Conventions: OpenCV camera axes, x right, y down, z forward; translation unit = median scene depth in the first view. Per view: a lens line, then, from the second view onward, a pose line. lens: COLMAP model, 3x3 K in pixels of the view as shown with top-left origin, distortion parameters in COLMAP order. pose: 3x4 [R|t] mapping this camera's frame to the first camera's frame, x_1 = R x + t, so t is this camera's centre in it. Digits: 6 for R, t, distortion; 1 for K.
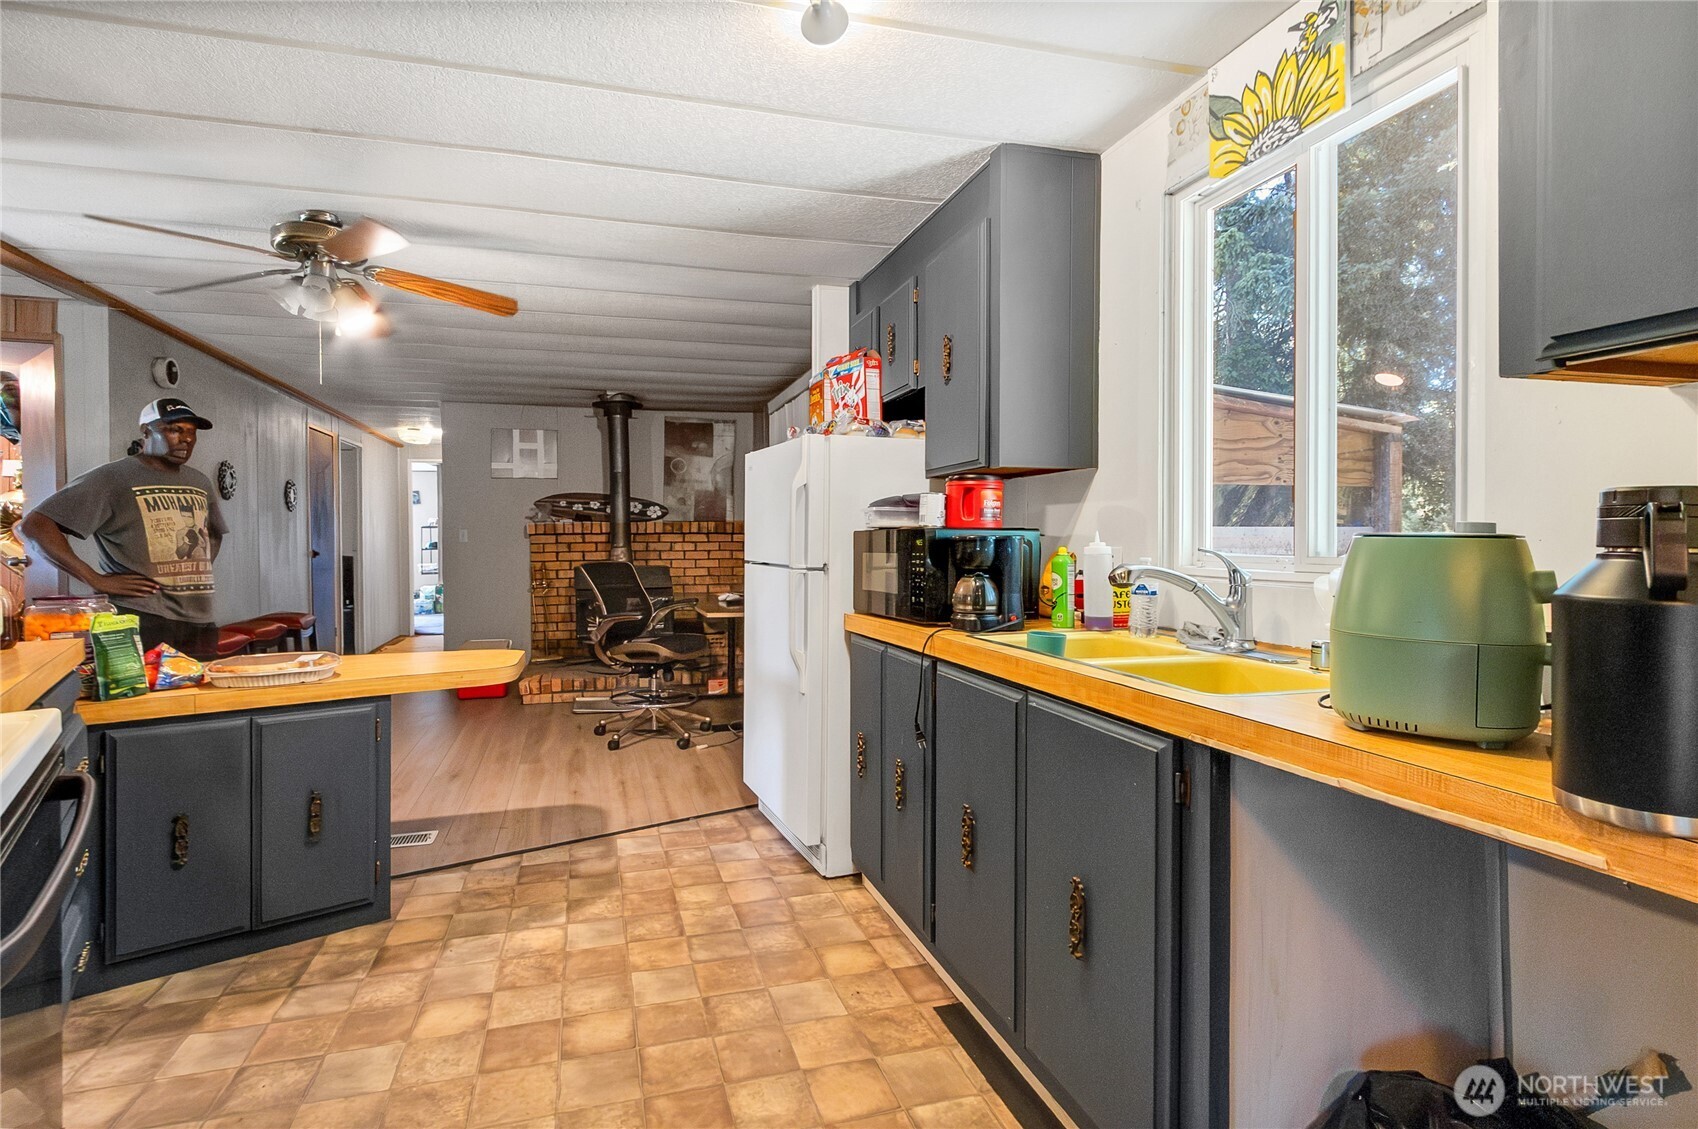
lens RADIAL K [[799.2, 0, 843.0], [0, 799.2, 536.3], [0, 0, 1]] dist [0.016030, 0.000221]
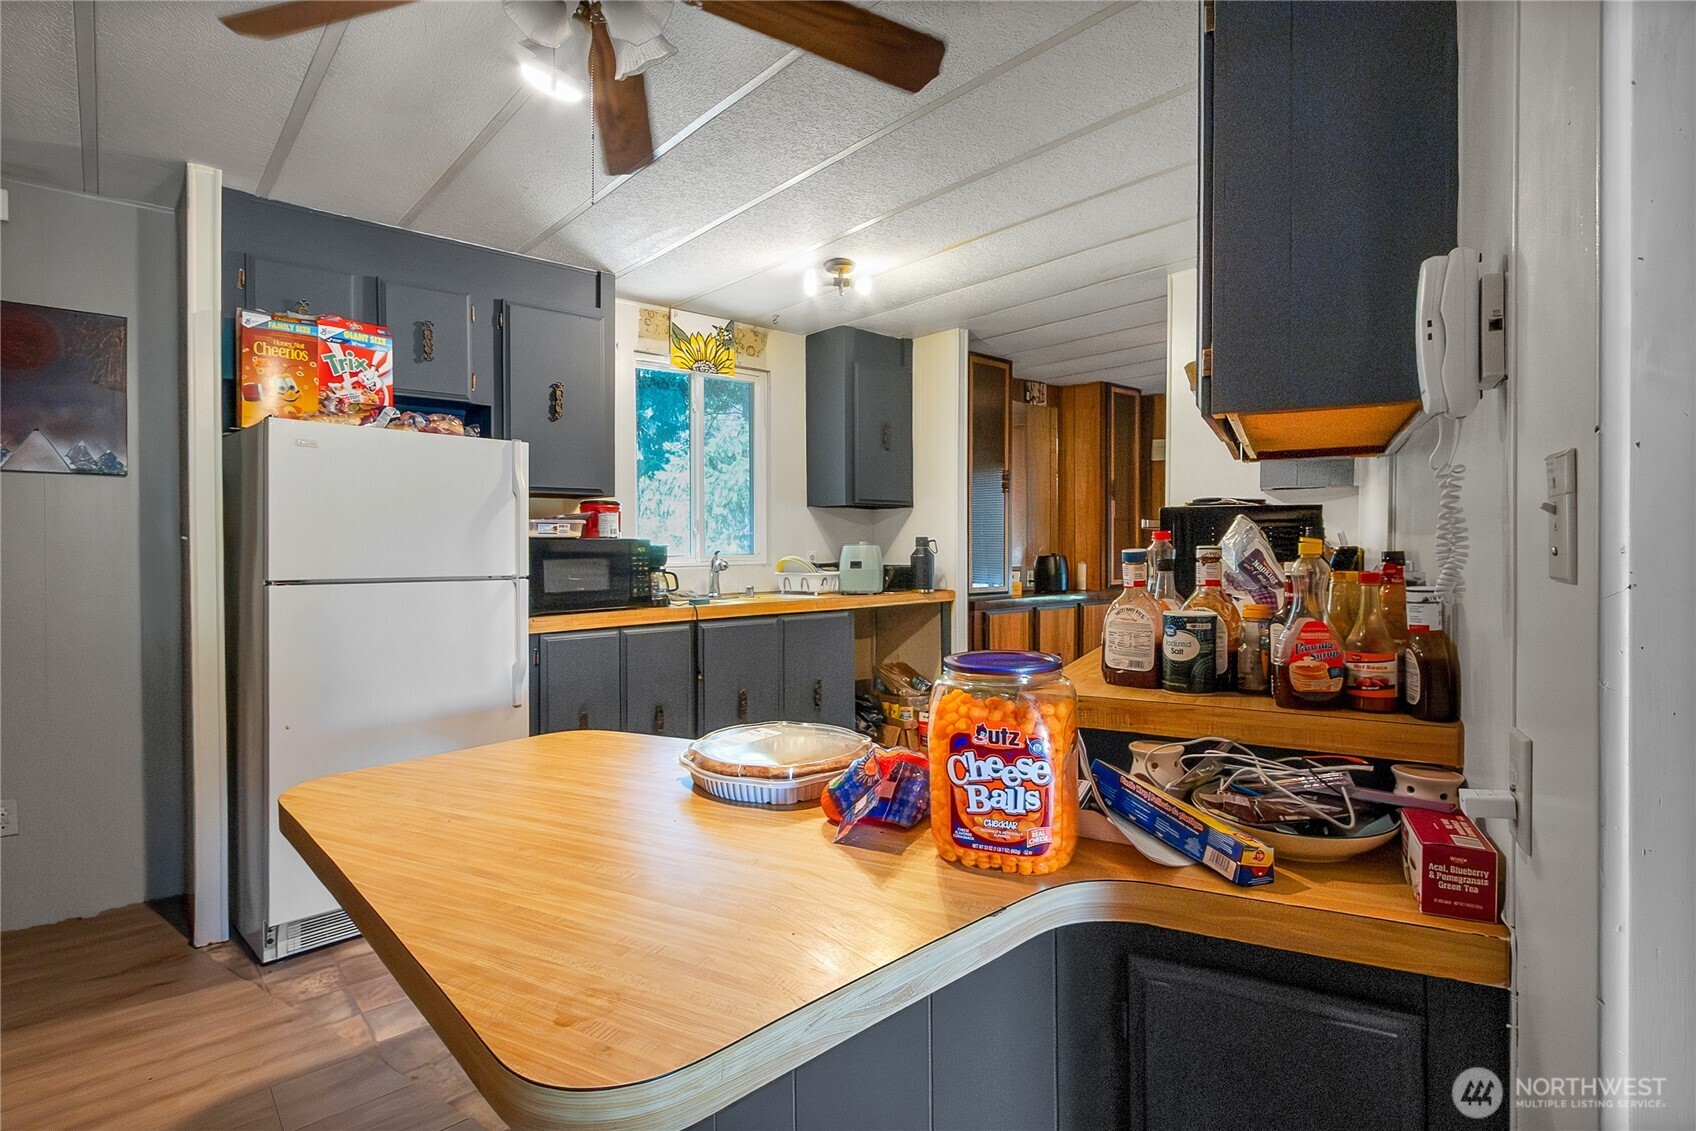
lens RADIAL K [[841.8, 0, 856.9], [0, 841.8, 560.7], [0, 0, 1]] dist [-0.002959, -0.000798]
pose [[-0.427119, 0.003178, 0.904190, -1.641253], [0.014442, 0.999890, 0.003307, 0.027108], [-0.904080, 0.014471, -0.427118, 1.550745]]
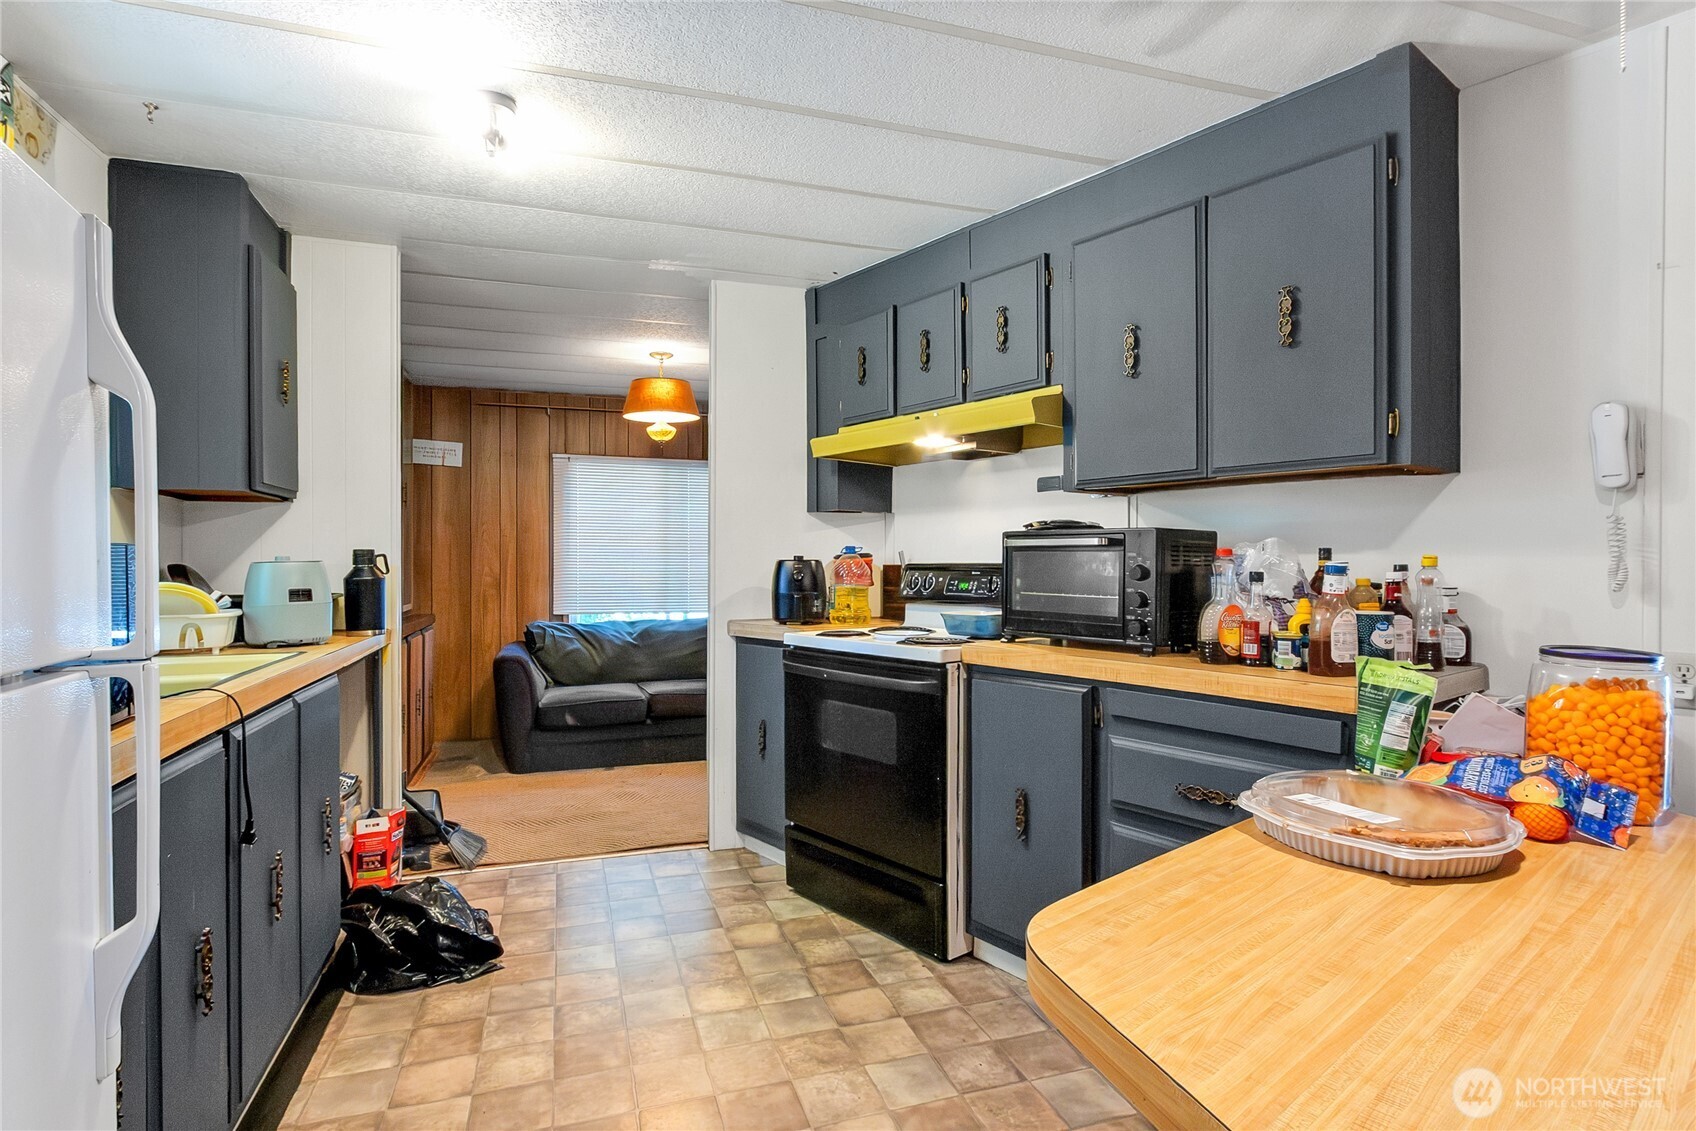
lens RADIAL K [[841.8, 0, 856.9], [0, 841.8, 560.7], [0, 0, 1]] dist [-0.002959, -0.000798]
pose [[-0.999510, 0.018523, -0.025251, -0.507326], [0.018518, 0.999828, 0.000428, 0.009165], [0.025255, -0.000040, -0.999681, 1.904652]]
